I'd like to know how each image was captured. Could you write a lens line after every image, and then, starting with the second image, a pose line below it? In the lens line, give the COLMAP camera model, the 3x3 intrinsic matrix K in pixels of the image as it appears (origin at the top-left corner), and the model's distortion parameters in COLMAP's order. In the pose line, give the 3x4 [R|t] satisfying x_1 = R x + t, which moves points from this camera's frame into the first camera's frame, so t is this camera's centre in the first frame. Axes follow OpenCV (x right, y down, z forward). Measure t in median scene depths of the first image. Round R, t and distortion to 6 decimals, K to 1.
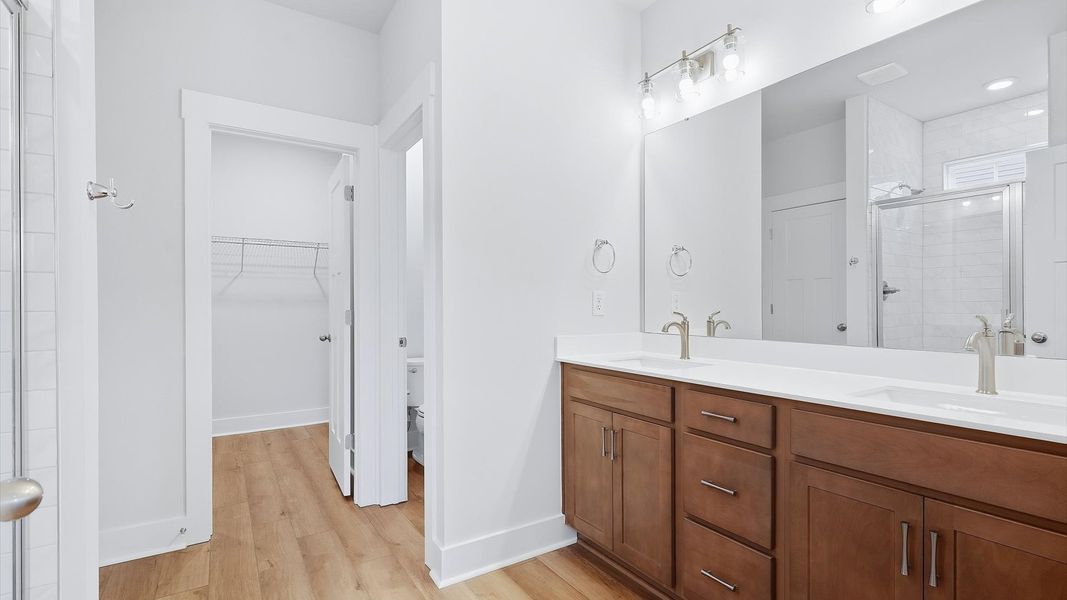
lens RADIAL K [[488.3, 0, 531.4], [0, 488.3, 305.4], [0, 0, 1]] dist [0.002158, -0.000085]
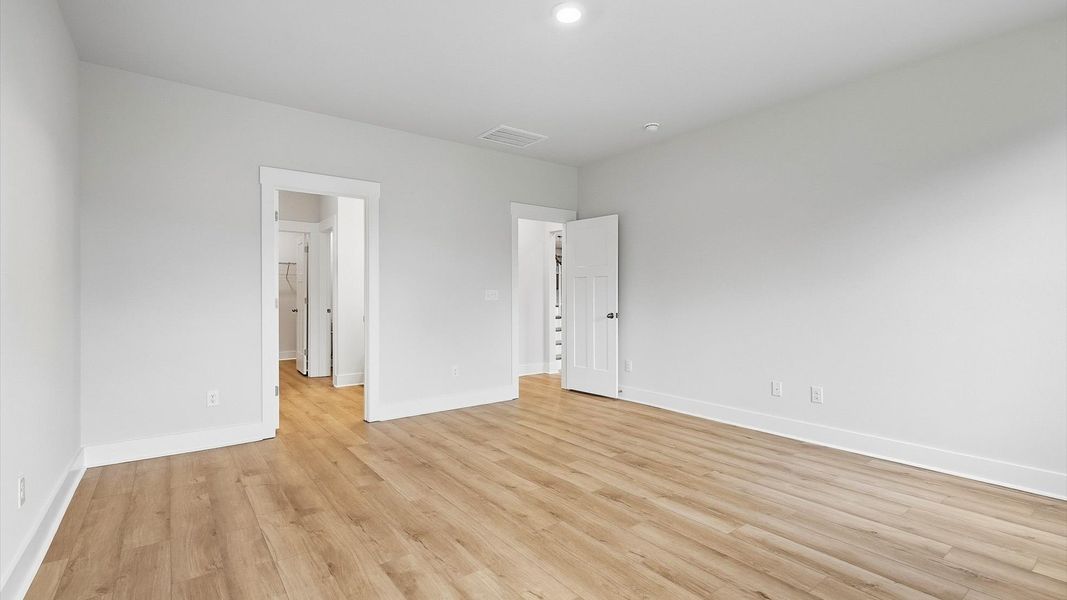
lens RADIAL K [[488.3, 0, 536.7], [0, 488.3, 296.0], [0, 0, 1]] dist [0.002158, -0.000085]
pose [[0.995442, 0.003179, 0.095313, 0.490623], [-0.003245, 0.999995, 0.000531, -0.003952], [-0.095310, -0.000838, 0.995447, -1.400104]]
